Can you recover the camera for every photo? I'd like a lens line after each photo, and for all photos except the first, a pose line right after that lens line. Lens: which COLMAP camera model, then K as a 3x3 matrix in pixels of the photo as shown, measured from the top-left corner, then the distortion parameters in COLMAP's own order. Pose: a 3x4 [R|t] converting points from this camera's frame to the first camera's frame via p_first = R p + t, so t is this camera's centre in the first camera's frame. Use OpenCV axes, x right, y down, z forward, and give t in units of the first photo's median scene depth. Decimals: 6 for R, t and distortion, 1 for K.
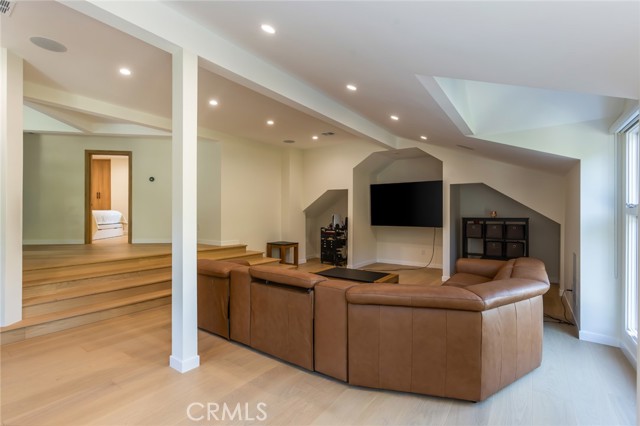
lens RADIAL K [[304.2, 0, 320.0], [0, 304.2, 212.8], [0, 0, 1]] dist [0.003623, 0.002125]
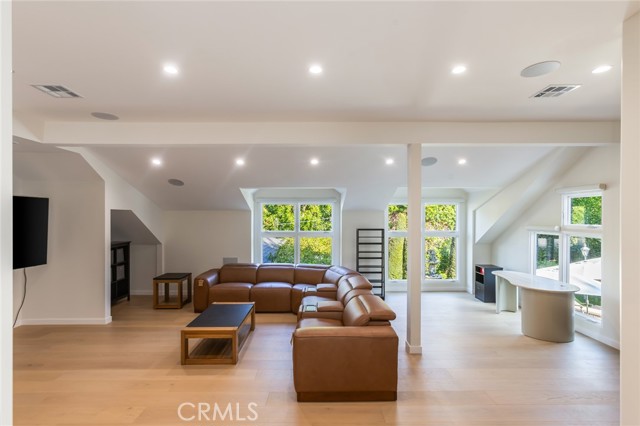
lens RADIAL K [[304.2, 0, 316.0], [0, 304.2, 216.7], [0, 0, 1]] dist [0.003623, 0.002125]
pose [[-0.582686, -0.003066, 0.812692, -0.503299], [-0.003097, 0.999994, 0.001552, -0.061118], [-0.812692, -0.001613, -0.582692, 0.829956]]
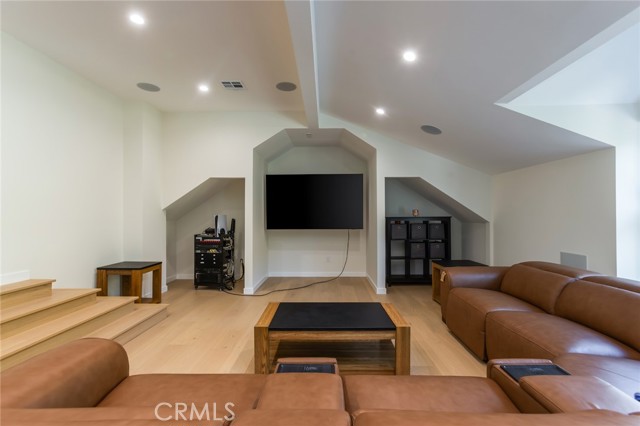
lens RADIAL K [[293.3, 0, 322.4], [0, 293.3, 210.4], [0, 0, 1]] dist [0.002787, 0.000895]
pose [[0.822580, 0.005729, 0.568620, -0.141151], [0.004789, 0.999844, -0.017002, 0.008491], [-0.568629, 0.016708, 0.822424, 0.348119]]
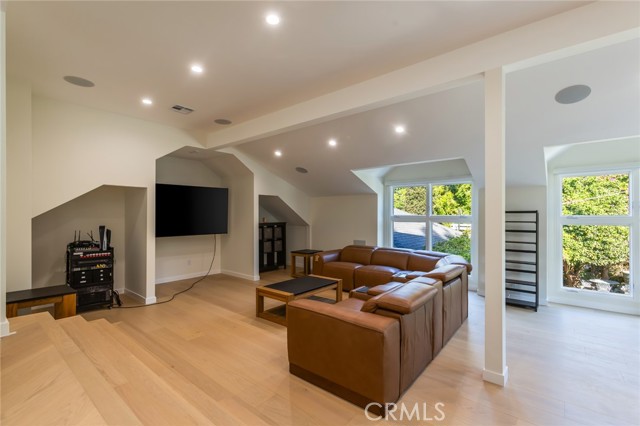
lens RADIAL K [[293.3, 0, 317.4], [0, 293.3, 212.6], [0, 0, 1]] dist [0.002787, 0.000895]
pose [[0.081147, 0.000633, 0.996702, -0.532927], [0.001423, 0.999999, -0.000751, -0.020340], [-0.996701, 0.001480, 0.081146, 0.554467]]
